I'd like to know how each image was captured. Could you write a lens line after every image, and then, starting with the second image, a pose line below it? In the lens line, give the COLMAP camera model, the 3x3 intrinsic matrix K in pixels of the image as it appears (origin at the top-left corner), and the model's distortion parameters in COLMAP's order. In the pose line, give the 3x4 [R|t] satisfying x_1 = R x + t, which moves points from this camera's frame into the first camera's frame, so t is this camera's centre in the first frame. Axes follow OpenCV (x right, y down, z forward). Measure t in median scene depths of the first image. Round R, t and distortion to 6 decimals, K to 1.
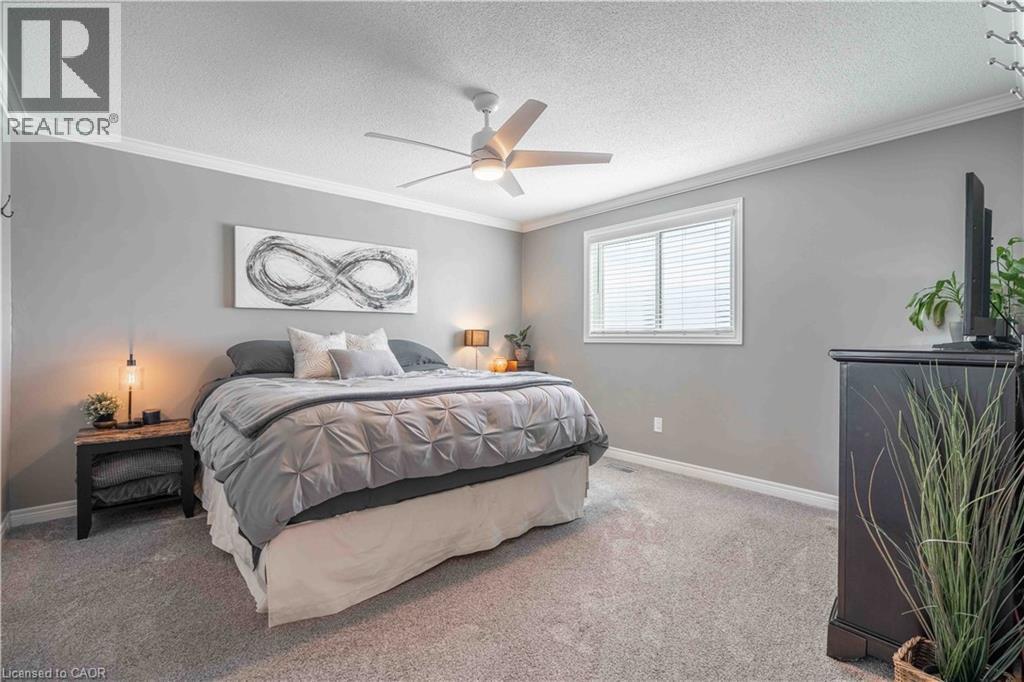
lens RADIAL K [[463.6, 0, 510.4], [0, 463.6, 337.8], [0, 0, 1]] dist [-0.011415, -0.000446]
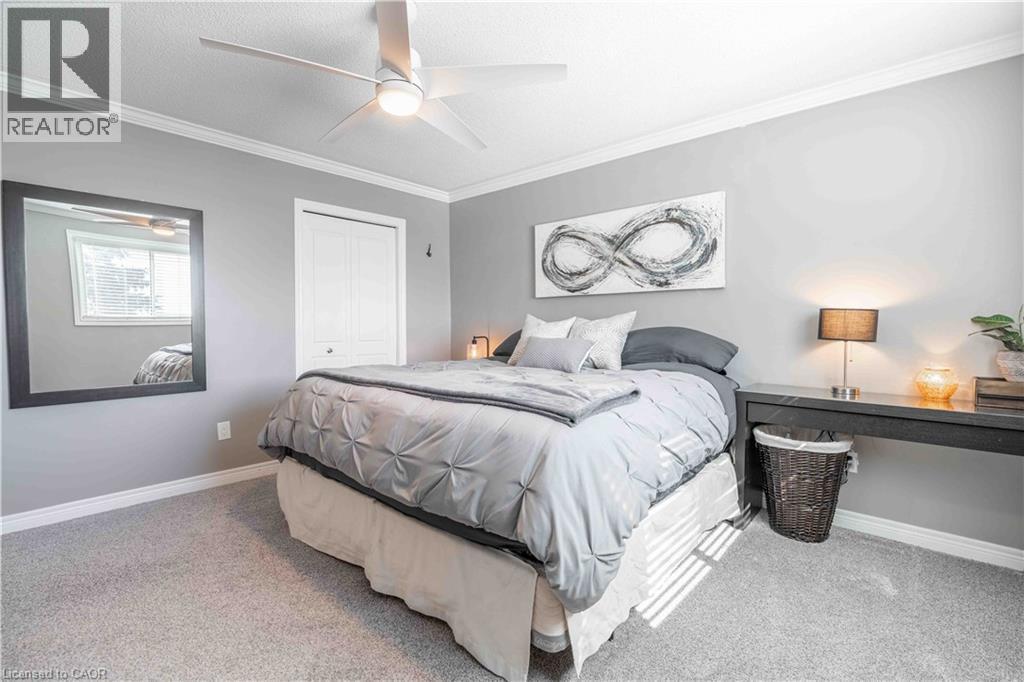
lens RADIAL K [[463.6, 0, 510.4], [0, 463.6, 337.8], [0, 0, 1]] dist [-0.011415, -0.000446]
pose [[0.133214, 0.026352, -0.990737, 0.470579], [0.000699, 0.999644, 0.026683, 0.001846], [0.991087, -0.004247, 0.133148, 0.695430]]
